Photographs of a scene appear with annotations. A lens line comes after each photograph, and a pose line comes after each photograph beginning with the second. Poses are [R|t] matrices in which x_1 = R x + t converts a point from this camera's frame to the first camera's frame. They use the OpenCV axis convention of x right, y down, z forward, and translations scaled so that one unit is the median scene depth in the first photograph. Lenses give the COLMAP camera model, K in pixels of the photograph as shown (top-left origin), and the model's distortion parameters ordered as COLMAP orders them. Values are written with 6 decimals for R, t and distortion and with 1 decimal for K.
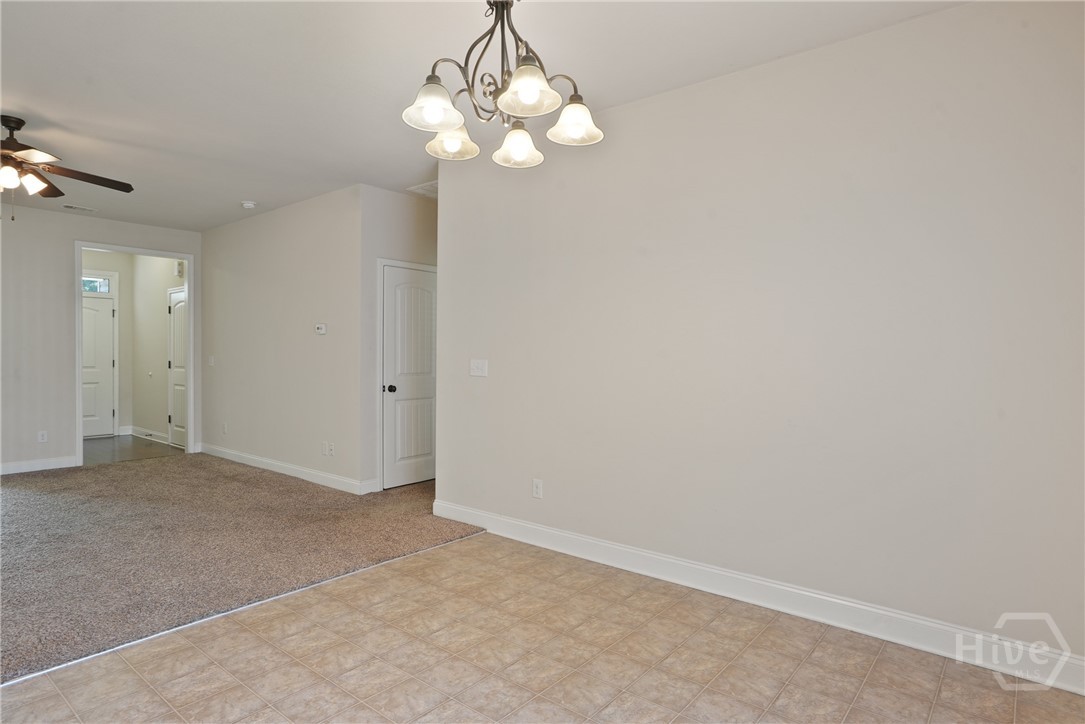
lens RADIAL K [[614.0, 0, 538.3], [0, 614.0, 360.9], [0, 0, 1]] dist [-0.025617, 0.028335]
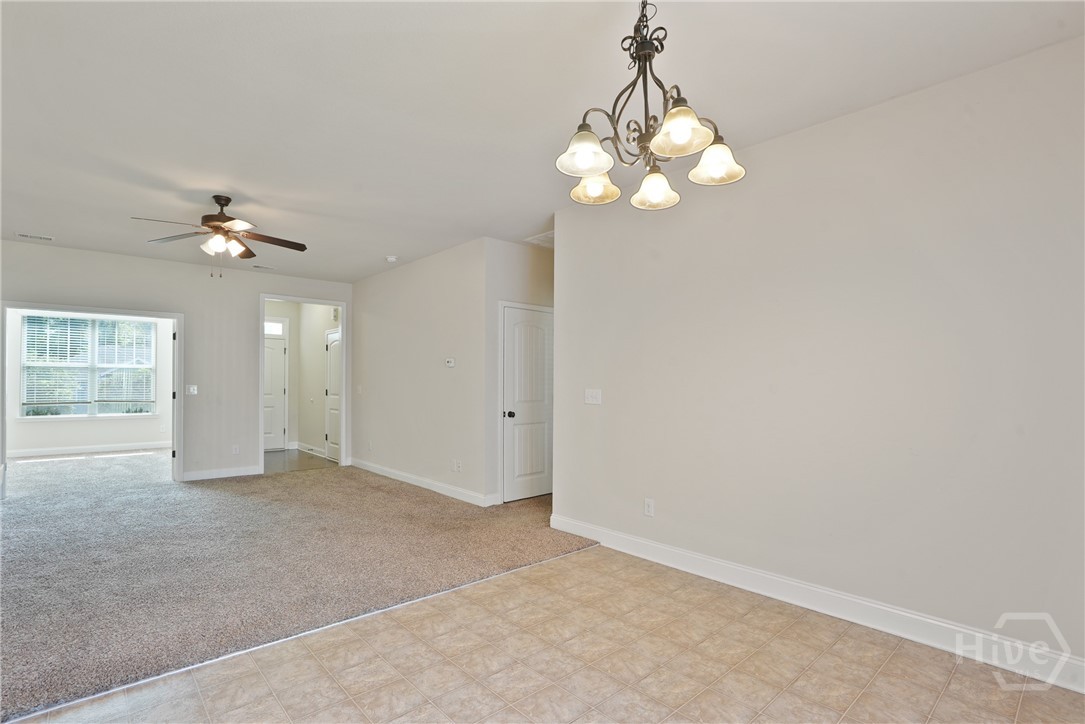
lens RADIAL K [[526.7, 0, 543.5], [0, 526.7, 379.4], [0, 0, 1]] dist [-0.046078, 0.018125]
pose [[0.990283, -0.001721, -0.139060, -0.058052], [-0.000875, 0.999827, -0.018605, -0.001949], [0.139067, 0.018546, 0.990109, 0.048040]]
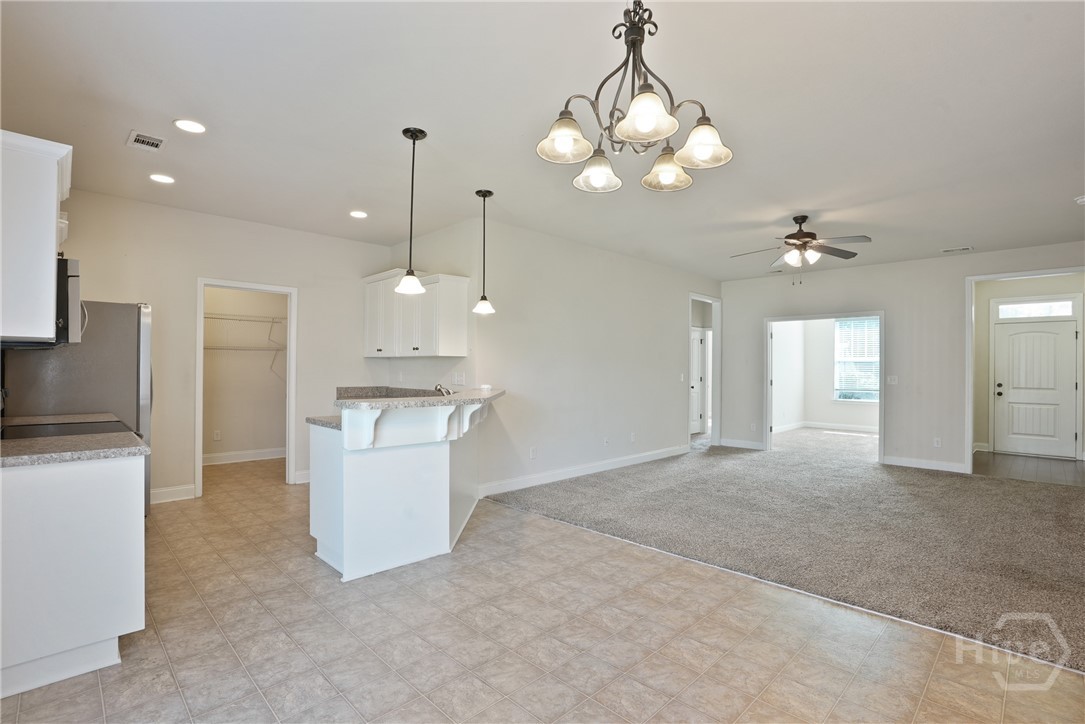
lens RADIAL K [[502.2, 0, 538.6], [0, 502.2, 384.9], [0, 0, 1]] dist [-0.047720, 0.021072]
pose [[-0.102375, 0.025115, -0.994429, 0.398928], [-0.019945, 0.999428, 0.027295, -0.004562], [0.994546, 0.022628, -0.101816, 0.476946]]
